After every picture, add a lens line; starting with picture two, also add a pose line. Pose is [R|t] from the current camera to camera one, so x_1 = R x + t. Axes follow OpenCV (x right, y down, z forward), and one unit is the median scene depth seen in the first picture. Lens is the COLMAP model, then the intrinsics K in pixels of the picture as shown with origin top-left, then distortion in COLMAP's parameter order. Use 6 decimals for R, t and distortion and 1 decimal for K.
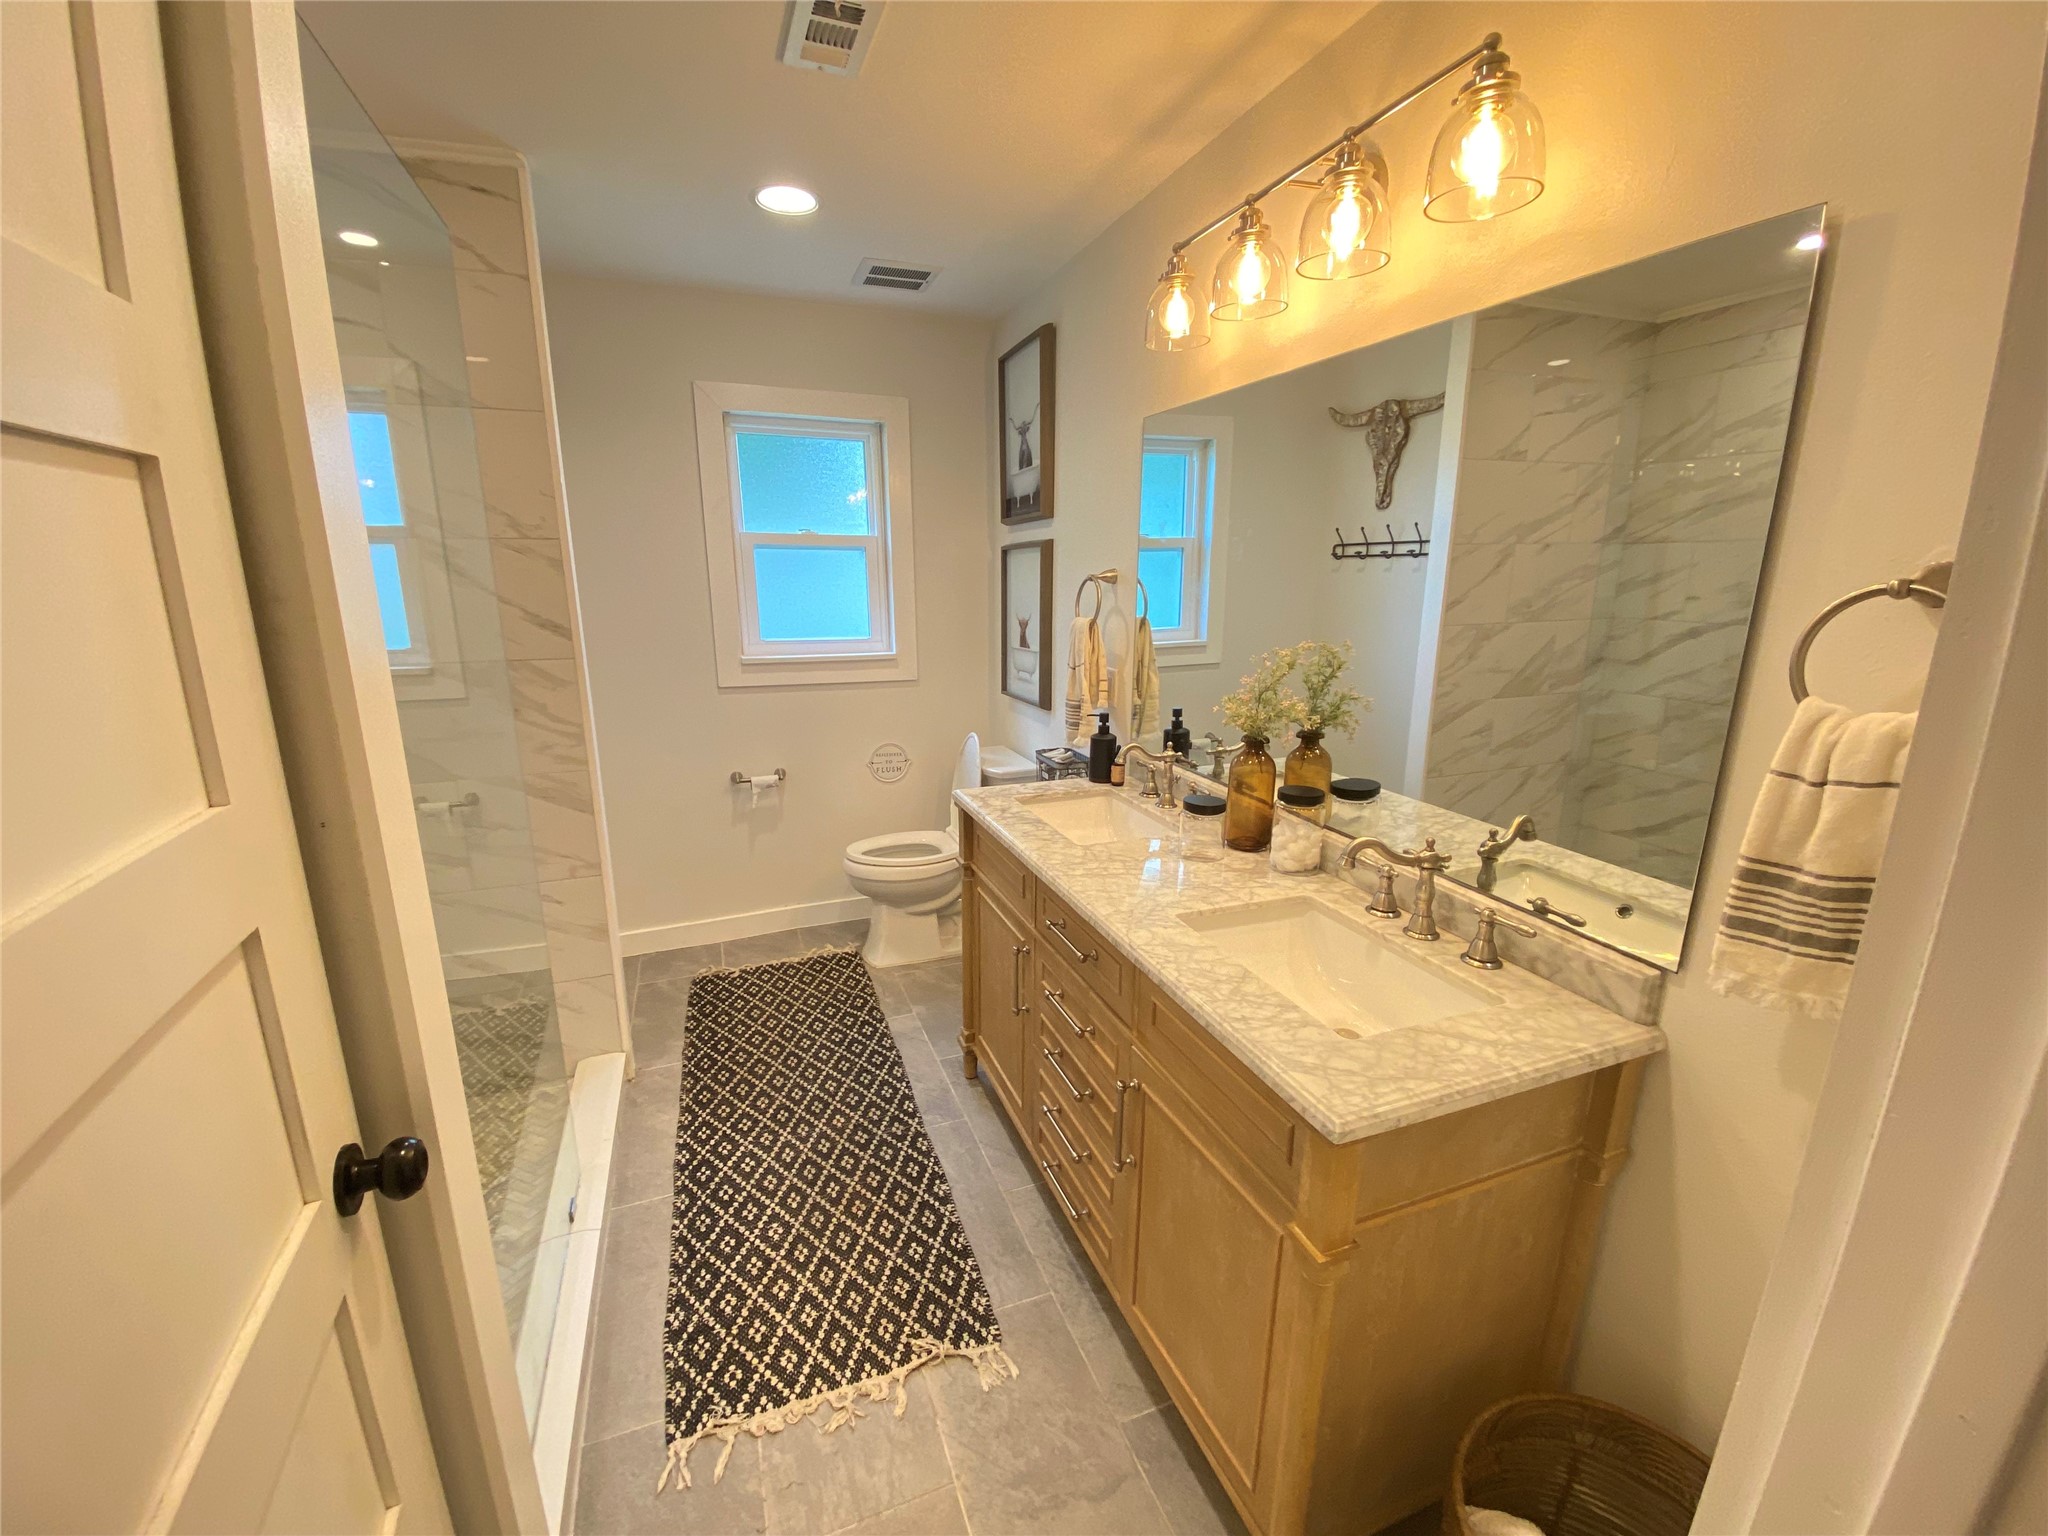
lens RADIAL K [[825.4, 0, 1024.0], [0, 825.4, 768.0], [0, 0, 1]] dist [0.011609, -0.013117]
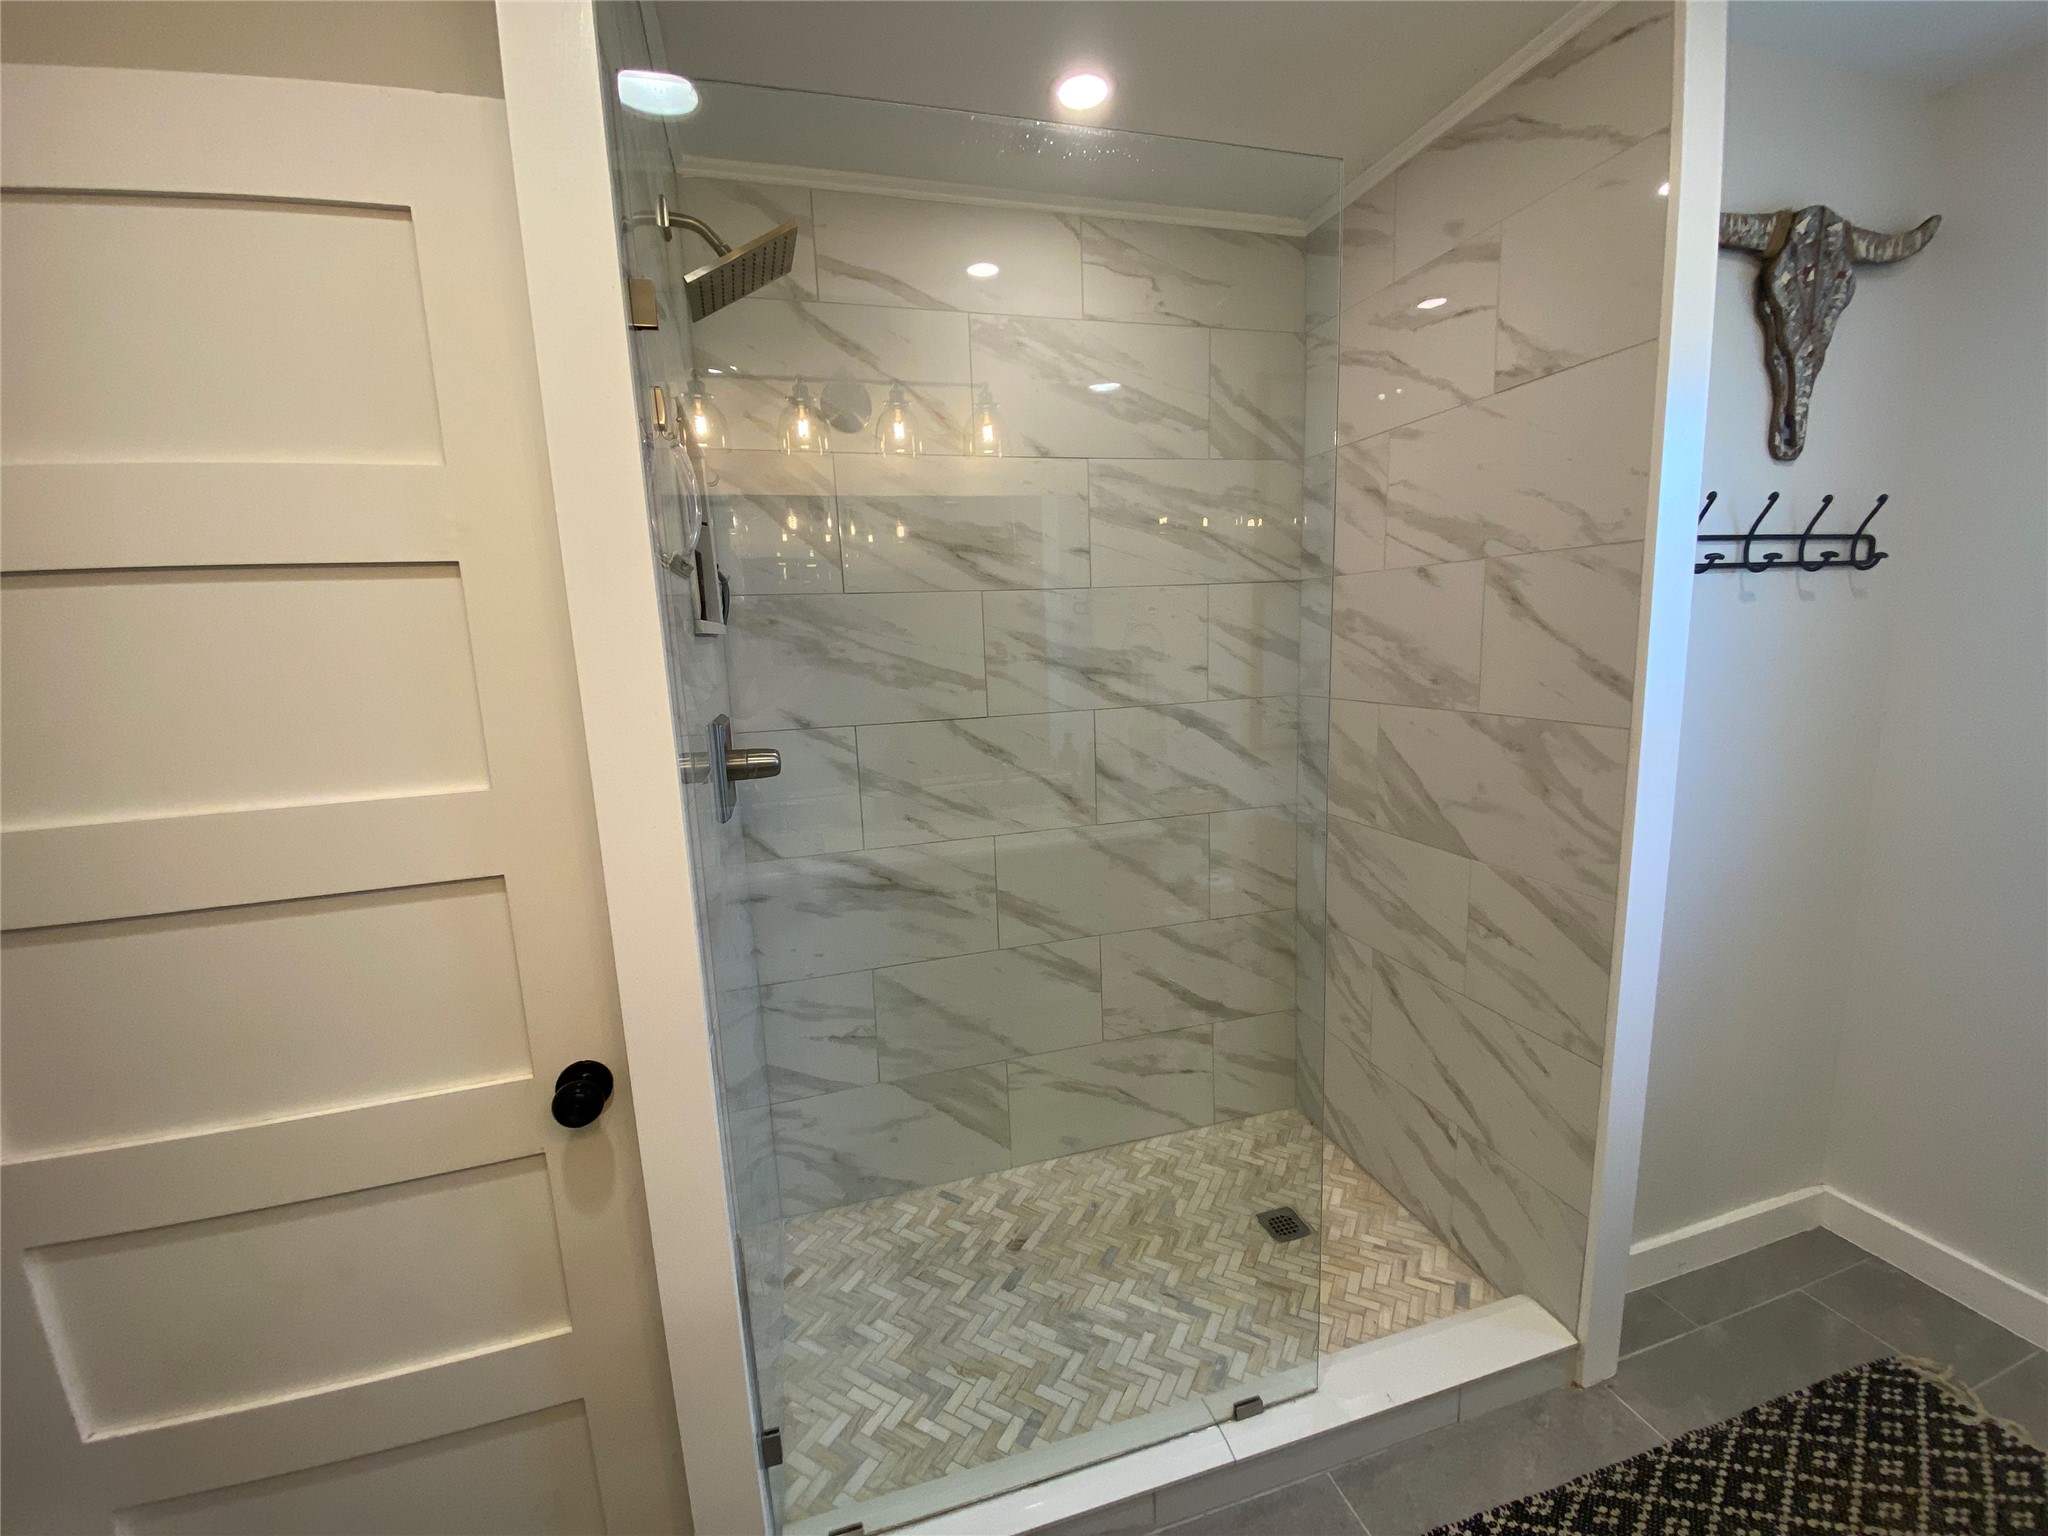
lens RADIAL K [[818.6, 0, 1024.0], [0, 818.6, 768.0], [0, 0, 1]] dist [0.038029, -0.030151]
pose [[-0.101943, 0.166353, -0.980783, 0.124998], [-0.178711, 0.966817, 0.182559, -0.137056], [0.978606, 0.193888, -0.068831, 0.599602]]
